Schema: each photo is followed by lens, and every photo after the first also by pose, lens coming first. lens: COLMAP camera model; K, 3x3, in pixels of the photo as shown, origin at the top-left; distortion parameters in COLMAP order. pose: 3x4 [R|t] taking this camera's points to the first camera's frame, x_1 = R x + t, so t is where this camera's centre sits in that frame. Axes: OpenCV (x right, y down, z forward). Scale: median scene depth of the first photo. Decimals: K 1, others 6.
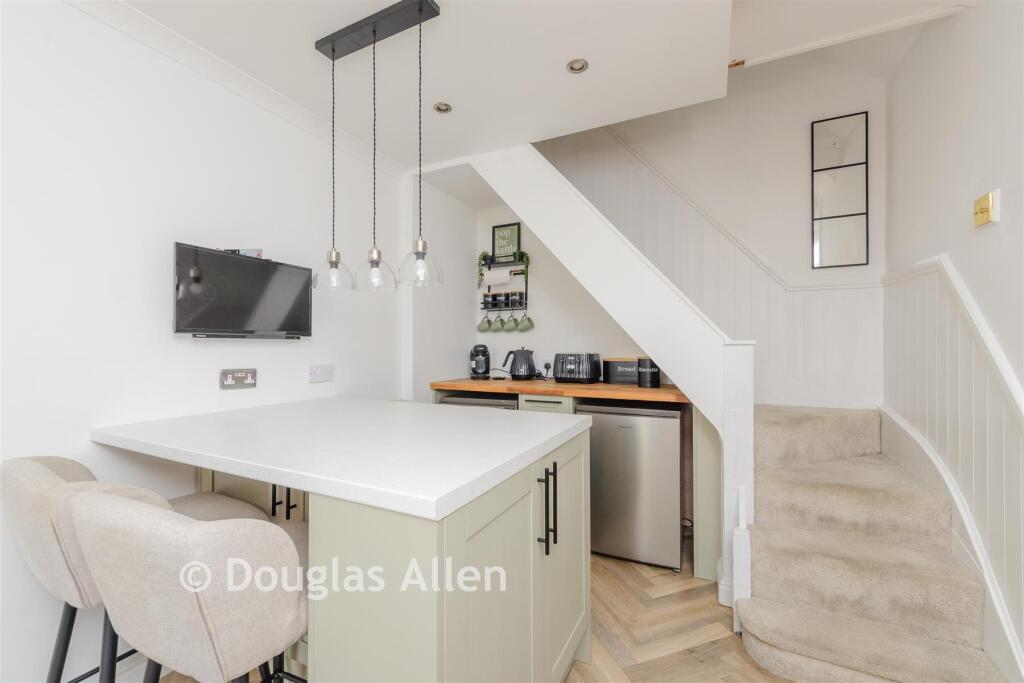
lens RADIAL K [[403.8, 0, 511.3], [0, 403.8, 341.3], [0, 0, 1]] dist [0.000177, -0.000110]
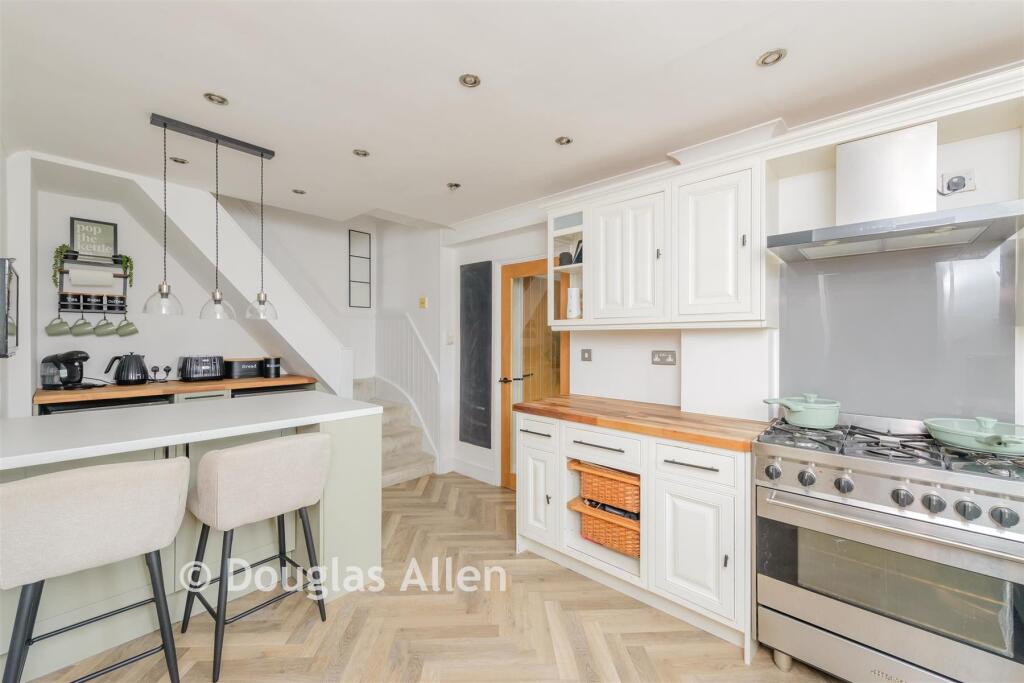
lens RADIAL K [[403.8, 0, 511.9], [0, 403.8, 336.9], [0, 0, 1]] dist [0.000177, -0.000110]
pose [[0.271762, 0.001812, 0.962363, -0.664417], [-0.019755, 0.999798, 0.003696, -0.045034], [-0.962162, -0.020016, 0.271743, -0.190089]]
